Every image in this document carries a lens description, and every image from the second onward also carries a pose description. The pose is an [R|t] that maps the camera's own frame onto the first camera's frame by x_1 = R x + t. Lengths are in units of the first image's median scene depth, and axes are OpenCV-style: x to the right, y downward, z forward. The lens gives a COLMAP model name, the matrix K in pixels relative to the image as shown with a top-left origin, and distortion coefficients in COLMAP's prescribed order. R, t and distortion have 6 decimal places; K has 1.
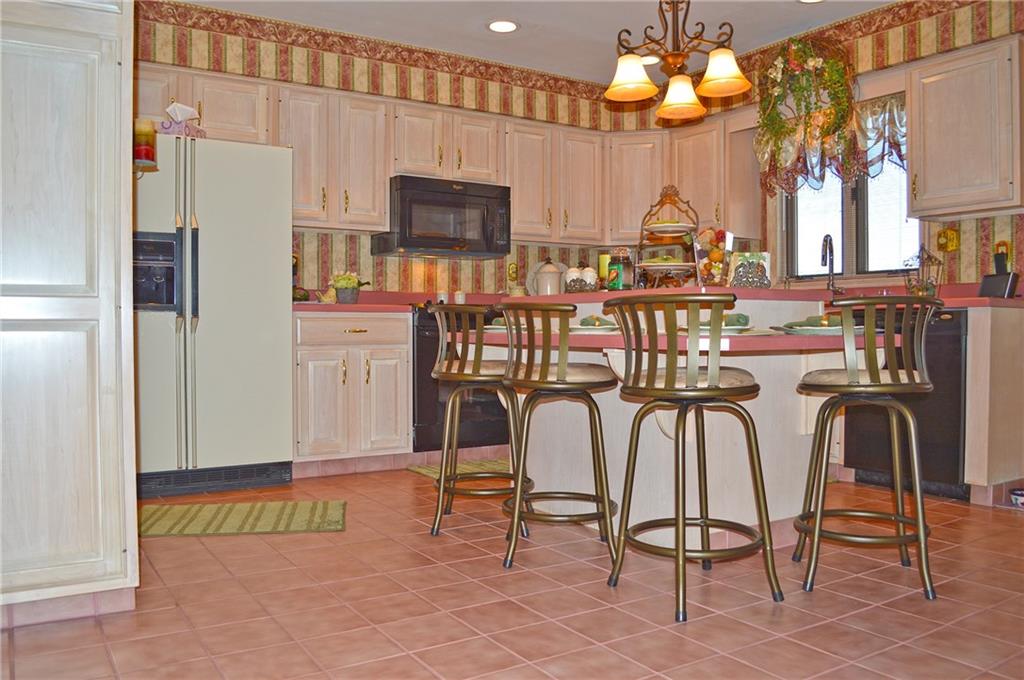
lens RADIAL K [[839.5, 0, 512.0], [0, 839.5, 340.0], [0, 0, 1]] dist [-0.004512, -0.001793]
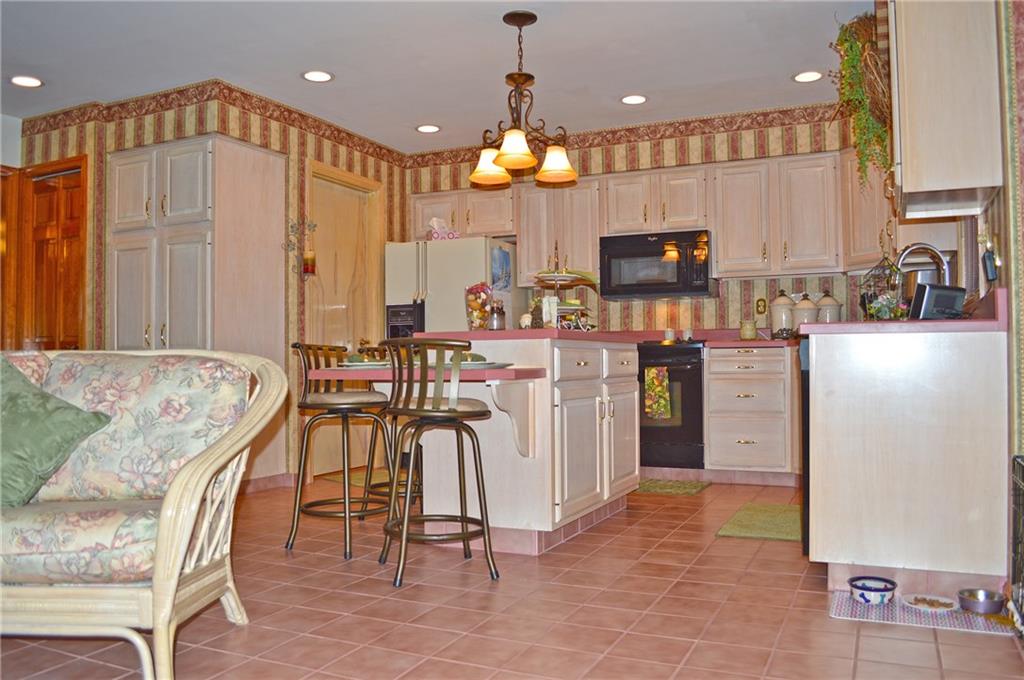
lens RADIAL K [[839.5, 0, 512.0], [0, 839.5, 340.0], [0, 0, 1]] dist [-0.004512, -0.001793]
pose [[0.550127, -0.027973, -0.834612, 0.779600], [-0.002424, 0.999381, -0.035094, -0.003691], [0.835078, 0.021329, 0.549719, 0.215660]]
